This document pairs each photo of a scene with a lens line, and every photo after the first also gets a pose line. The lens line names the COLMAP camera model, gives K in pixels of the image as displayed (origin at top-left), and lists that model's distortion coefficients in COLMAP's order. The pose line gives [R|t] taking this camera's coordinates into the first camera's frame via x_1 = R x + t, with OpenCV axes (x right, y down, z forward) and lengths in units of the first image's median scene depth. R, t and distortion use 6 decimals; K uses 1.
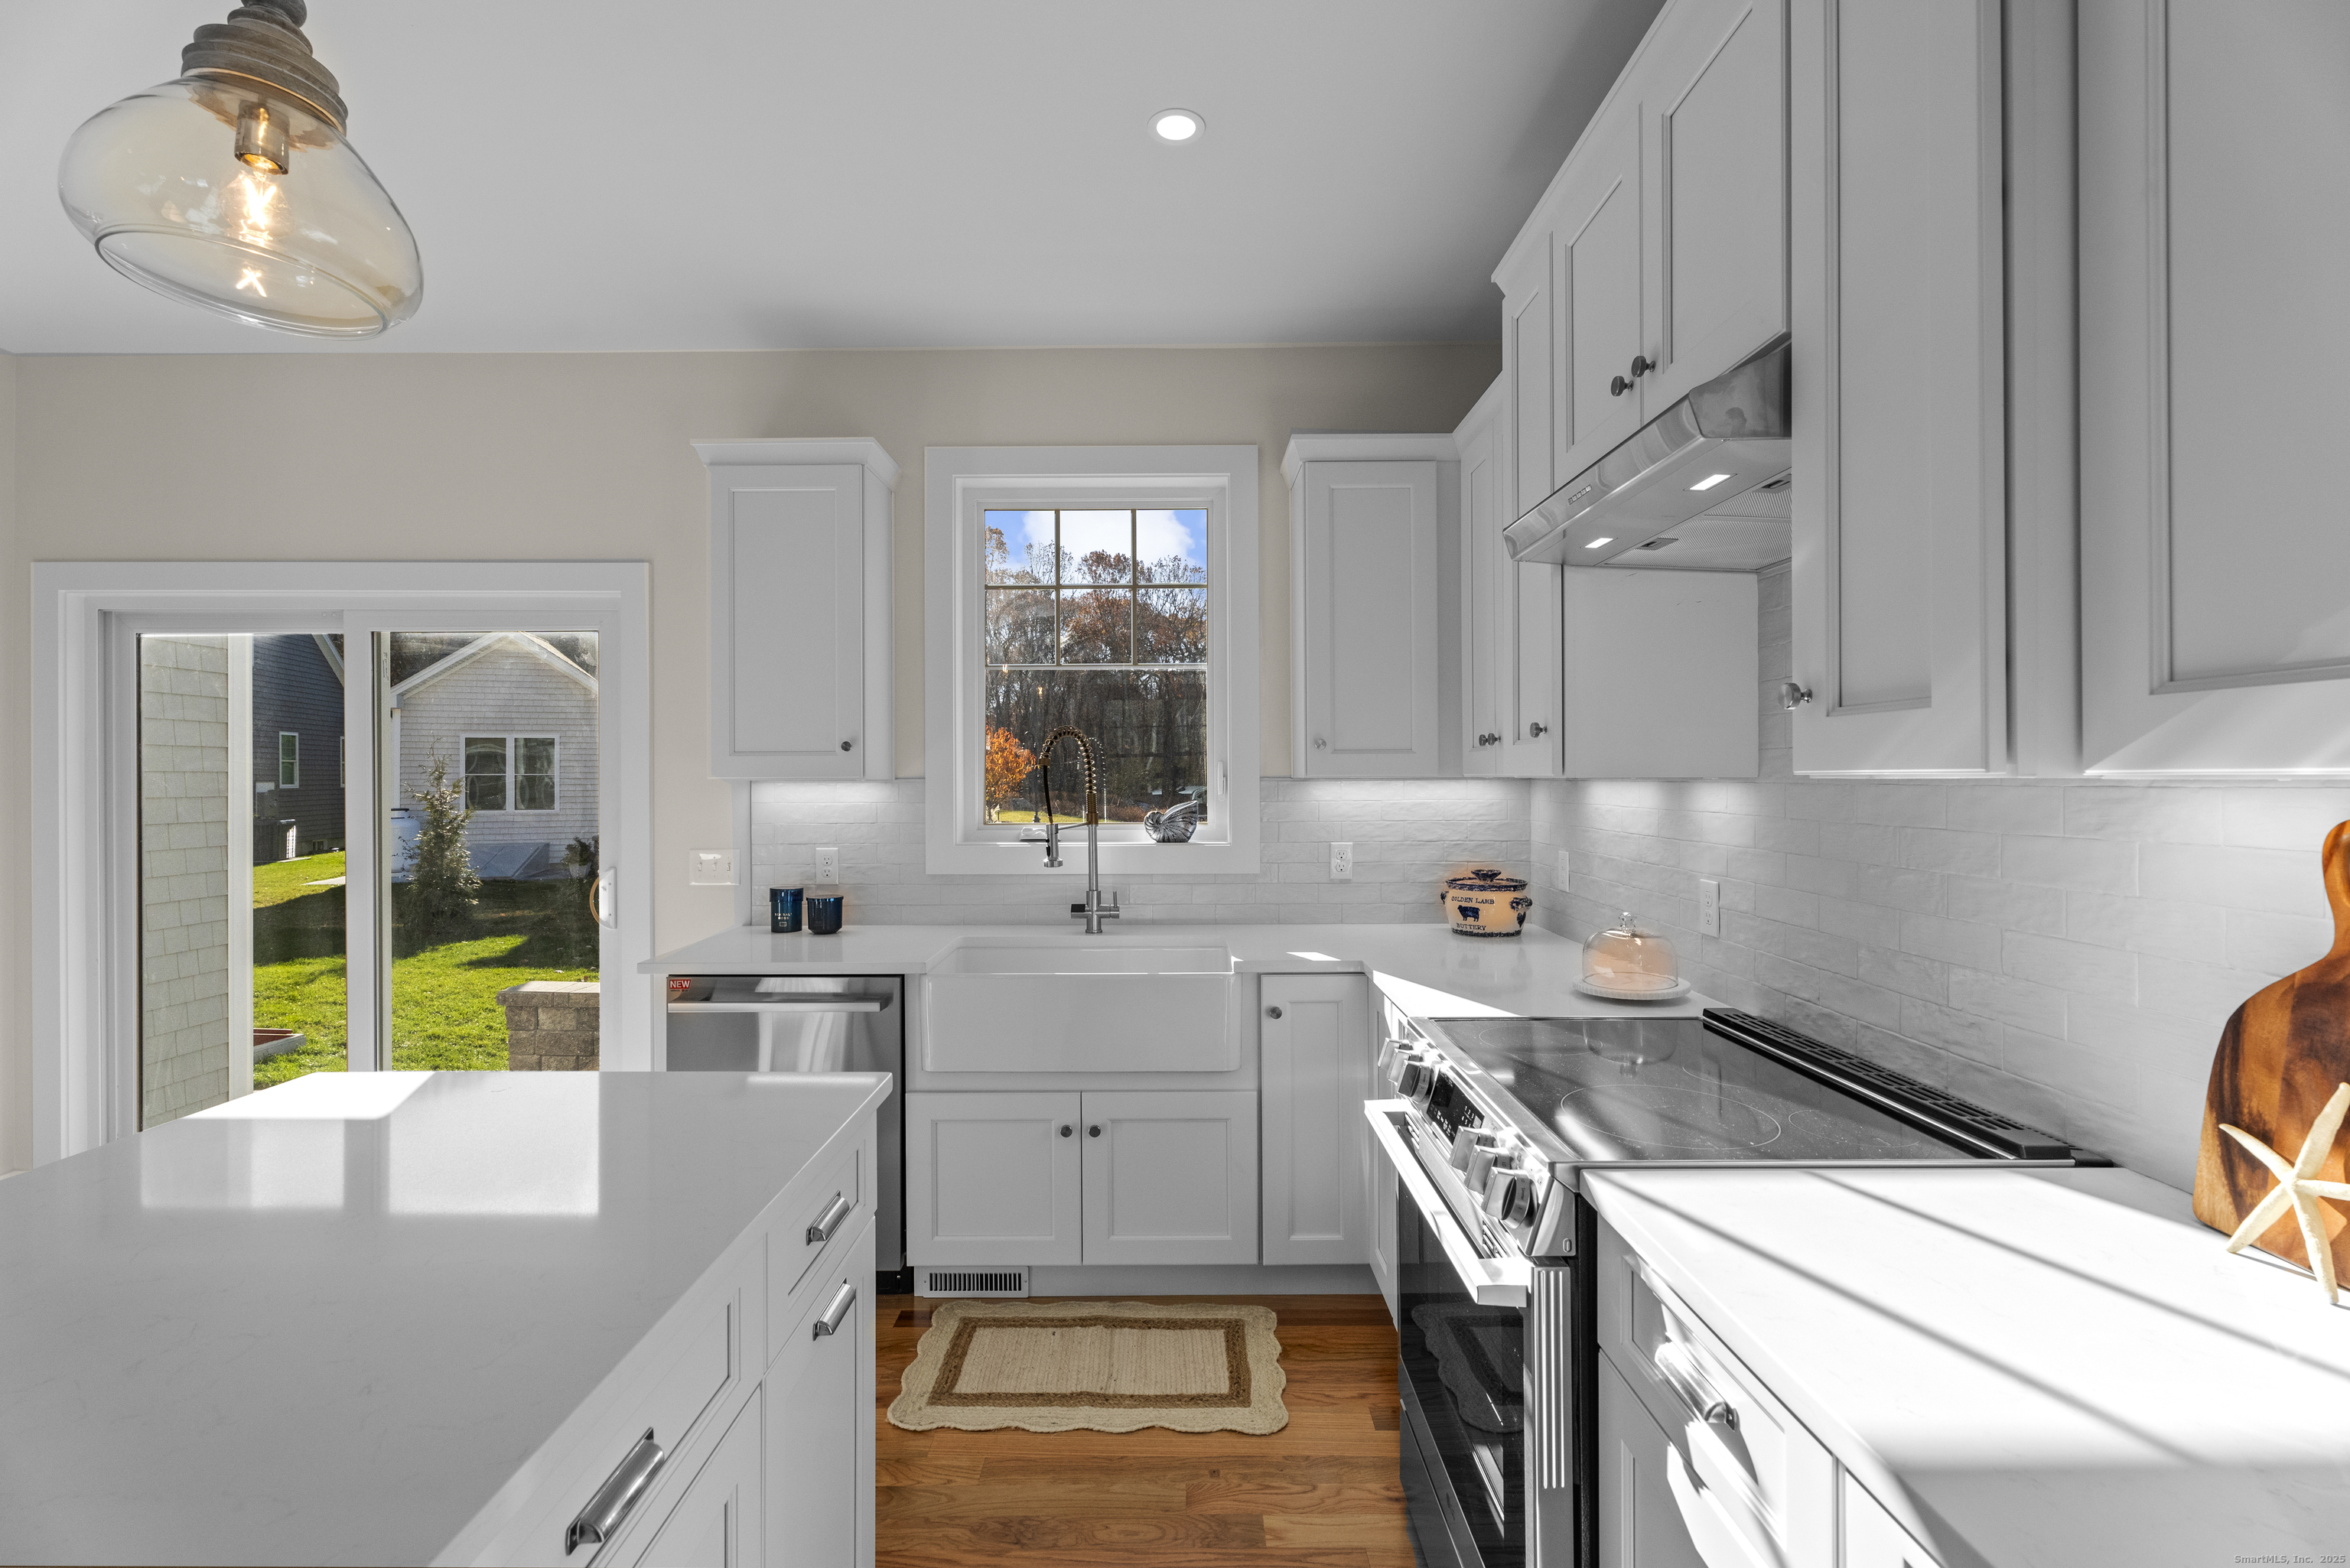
lens RADIAL K [[1045.5, 0, 1162.4], [0, 1045.5, 773.6], [0, 0, 1]] dist [-0.000204, 0.000390]
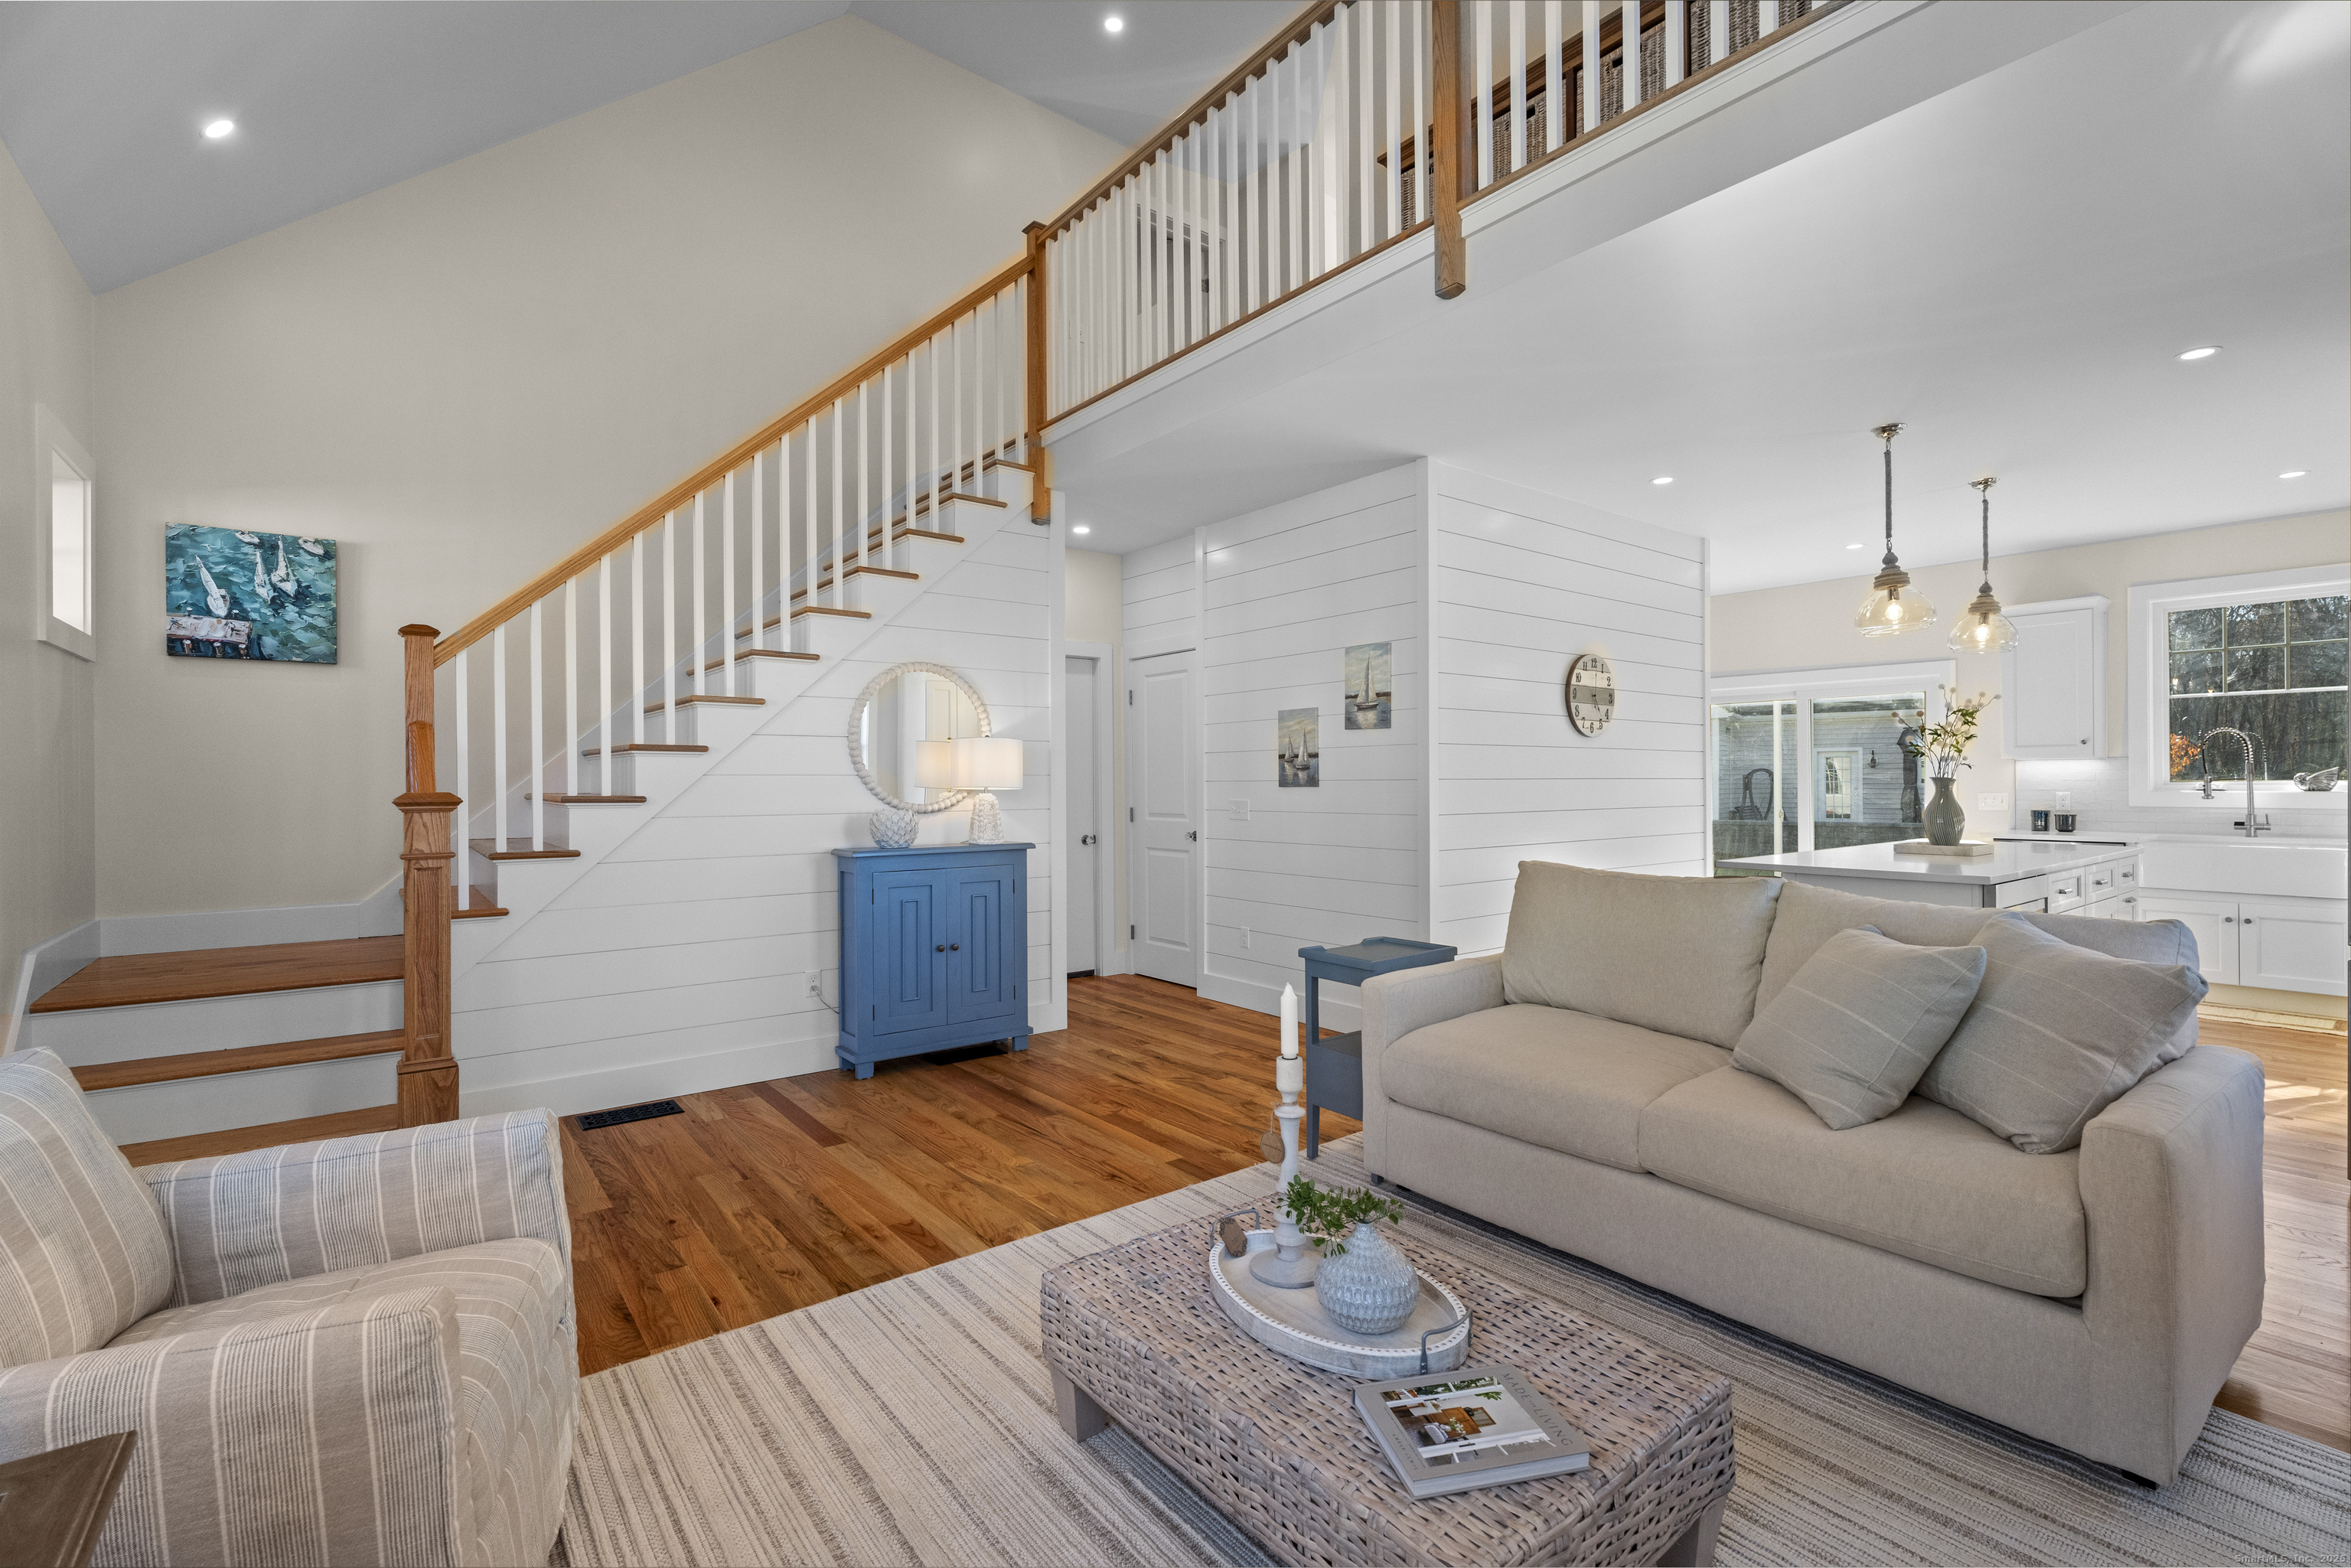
lens RADIAL K [[1037.3, 0, 1170.1], [0, 1037.3, 785.1], [0, 0, 1]] dist [-0.000068, 0.001056]
pose [[0.622304, 0.004071, -0.782765, 0.195645], [0.004459, 0.999952, 0.008745, 0.035021], [0.782763, -0.008932, 0.622255, -1.771751]]
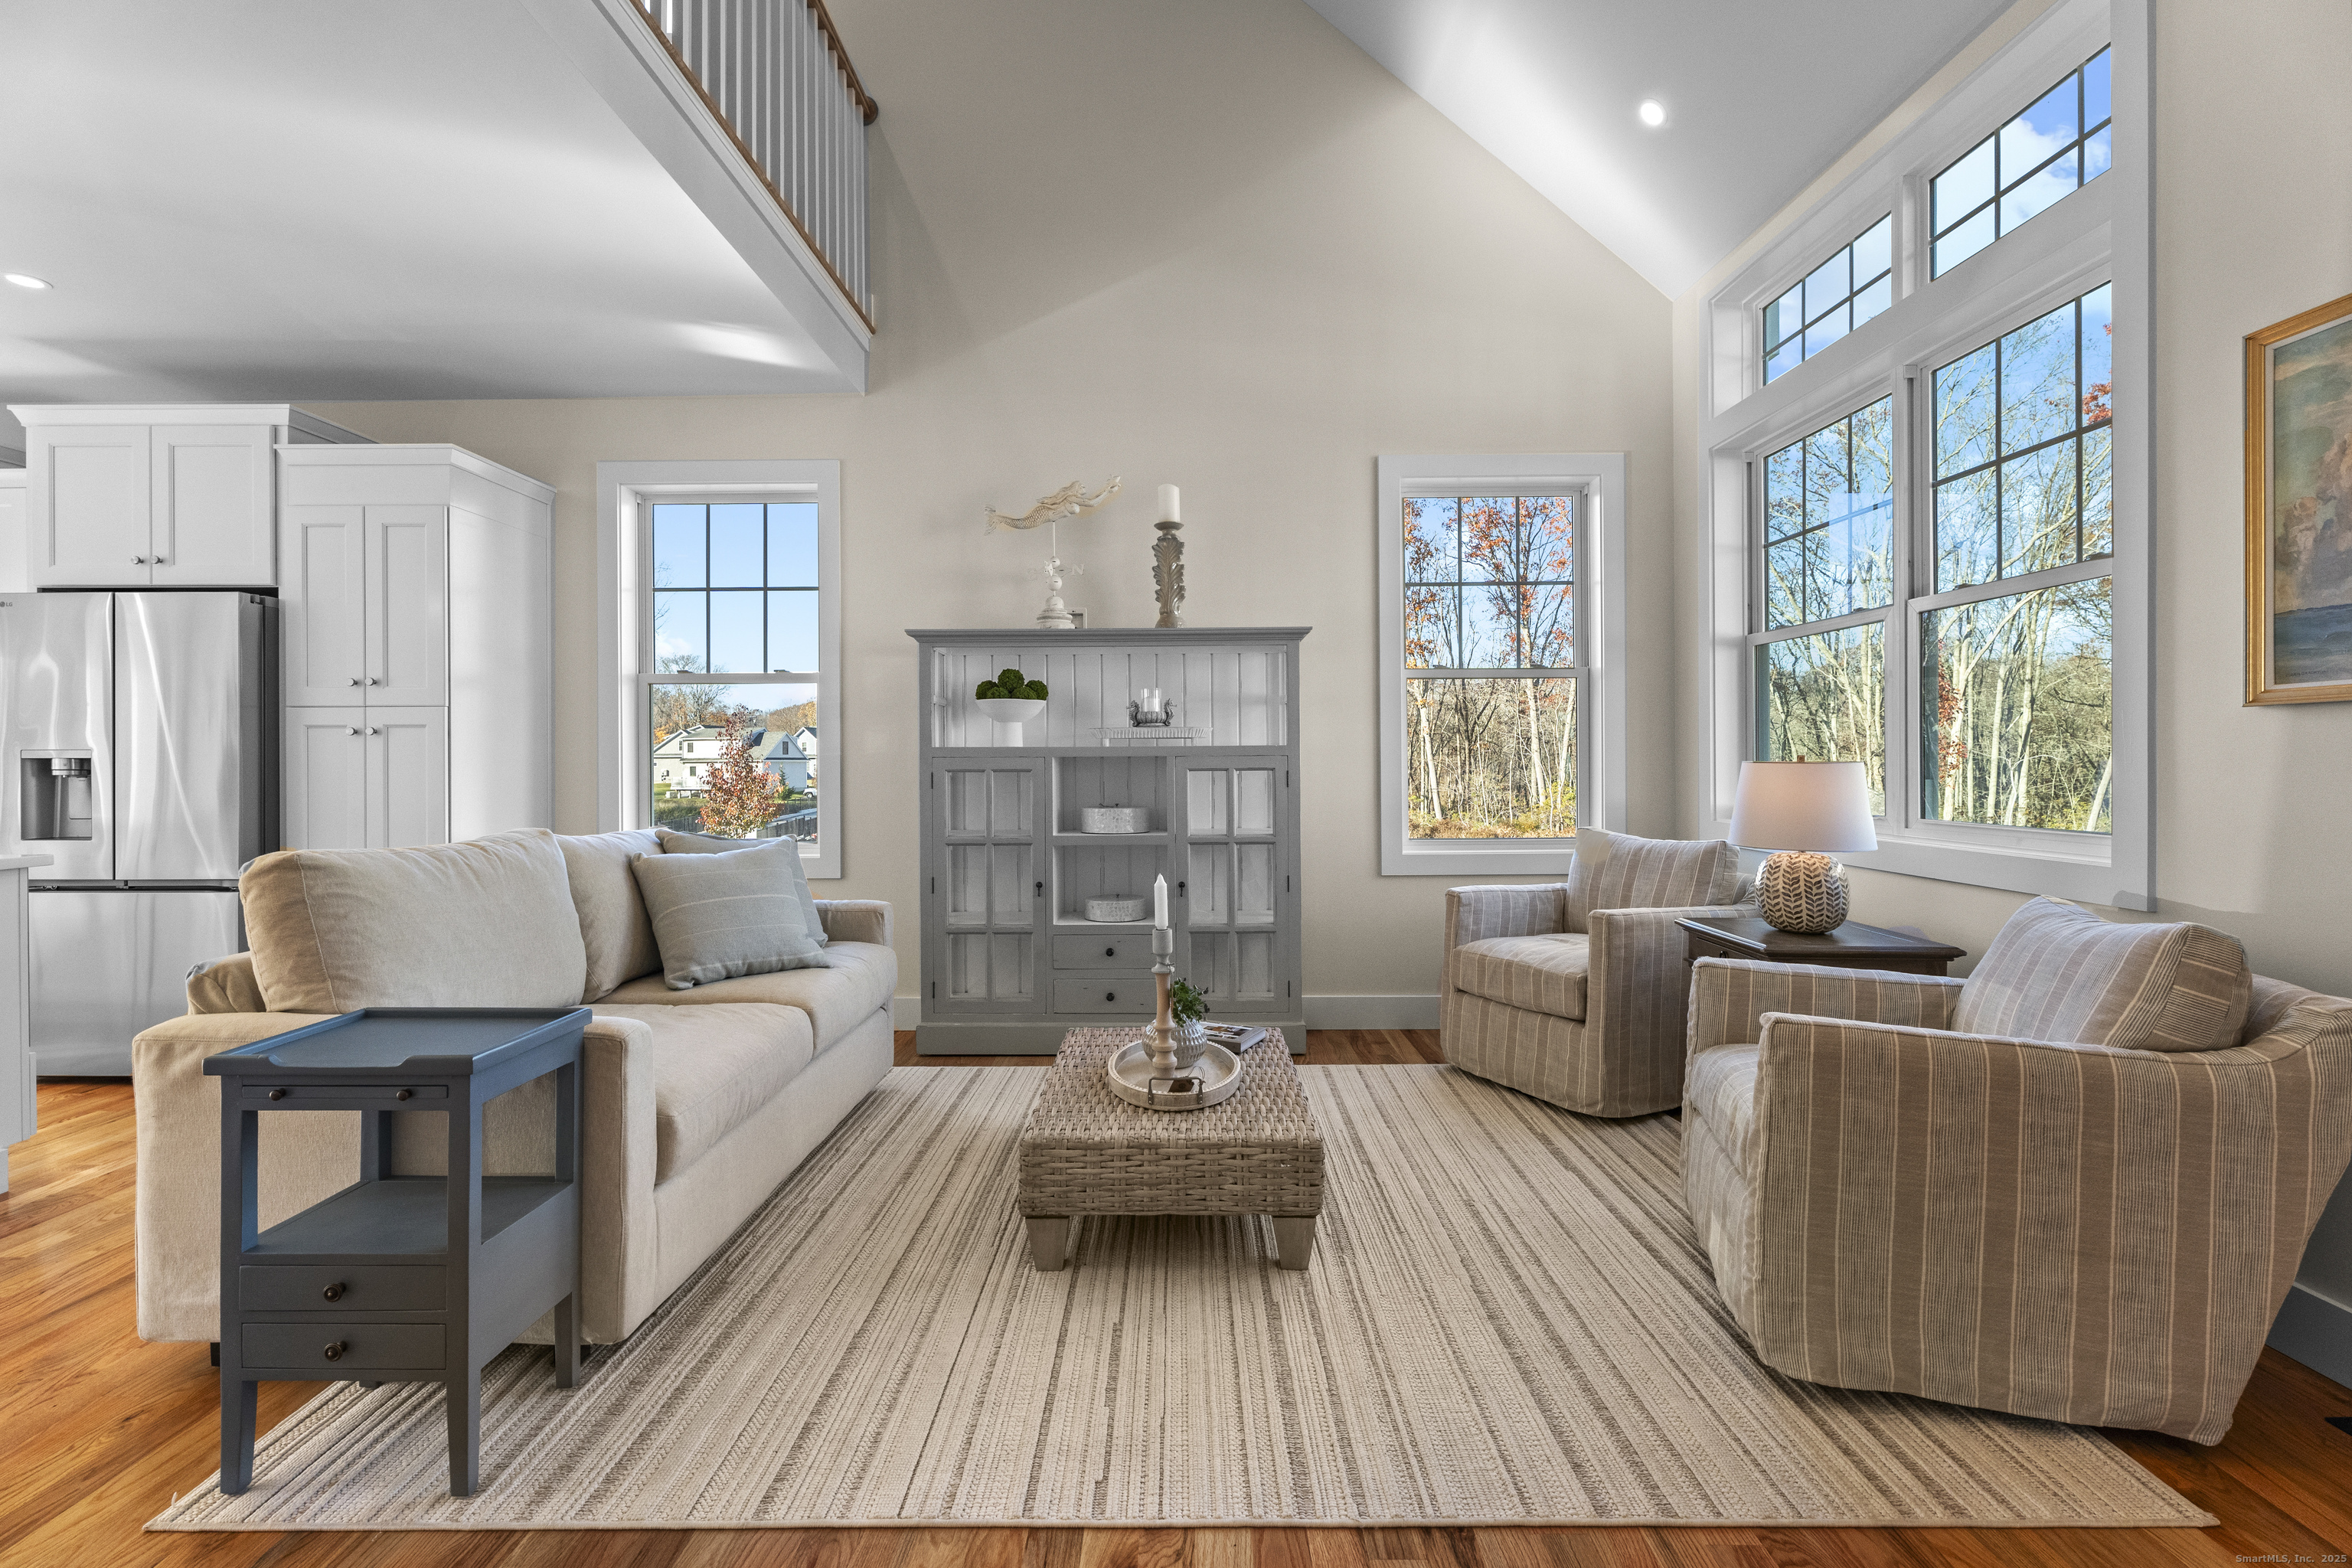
lens RADIAL K [[1048.7, 0, 1168.4], [0, 1048.7, 764.7], [0, 0, 1]] dist [0.000752, -0.000123]
pose [[-0.001934, -0.000584, 0.999998, -1.141341], [0.003783, 0.999993, 0.000591, 0.076574], [-0.999991, 0.003784, -0.001932, -1.313975]]
